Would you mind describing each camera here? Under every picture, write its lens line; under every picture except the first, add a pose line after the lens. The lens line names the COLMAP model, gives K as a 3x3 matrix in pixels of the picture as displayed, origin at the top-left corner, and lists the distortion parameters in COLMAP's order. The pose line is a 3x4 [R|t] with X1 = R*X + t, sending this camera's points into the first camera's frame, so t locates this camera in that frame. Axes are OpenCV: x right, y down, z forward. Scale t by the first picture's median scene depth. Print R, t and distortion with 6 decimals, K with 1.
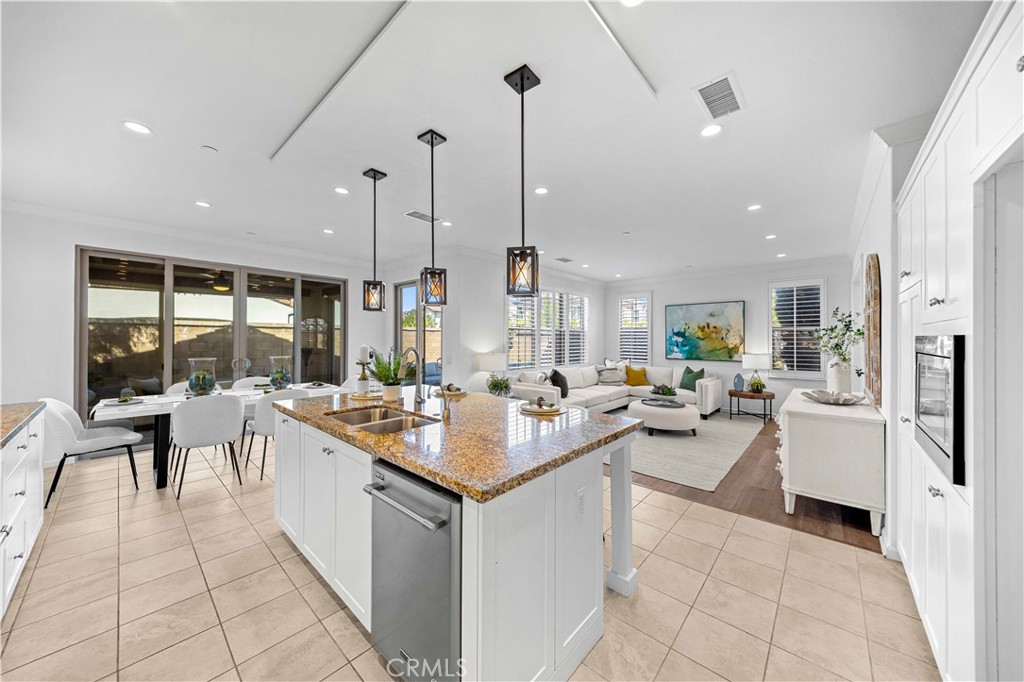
lens RADIAL K [[351.0, 0, 509.2], [0, 351.0, 339.2], [0, 0, 1]] dist [-0.002122, -0.000447]
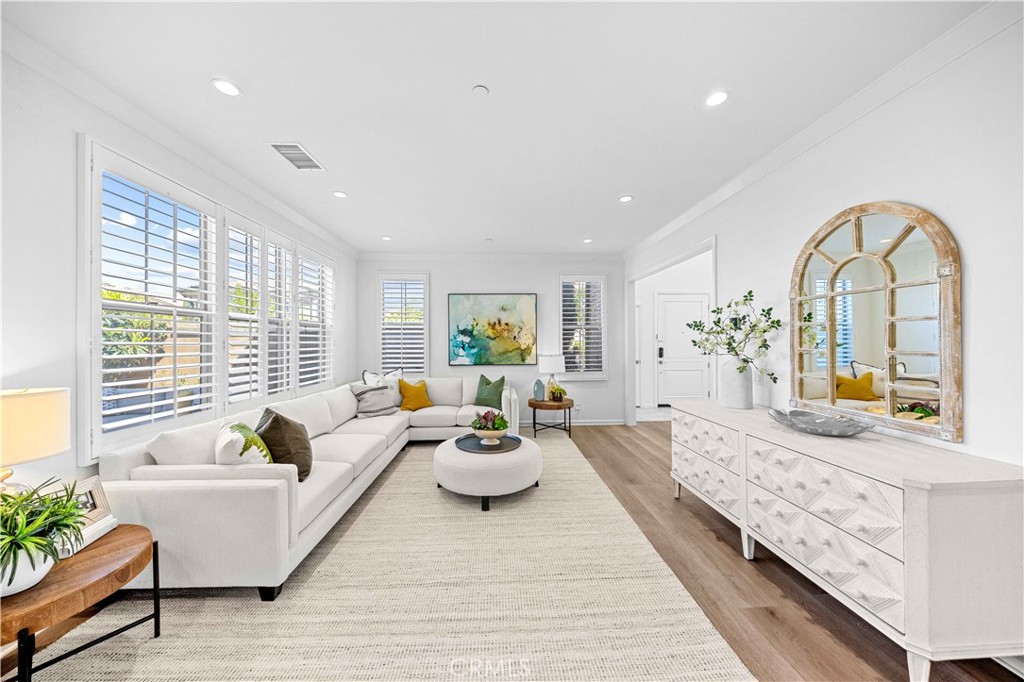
lens RADIAL K [[351.0, 0, 522.3], [0, 351.0, 339.9], [0, 0, 1]] dist [-0.002122, -0.000447]
pose [[0.705822, -0.006030, 0.708364, 0.036064], [0.009415, 0.999955, -0.000869, 0.003926], [-0.708327, 0.007283, 0.705847, 0.399492]]
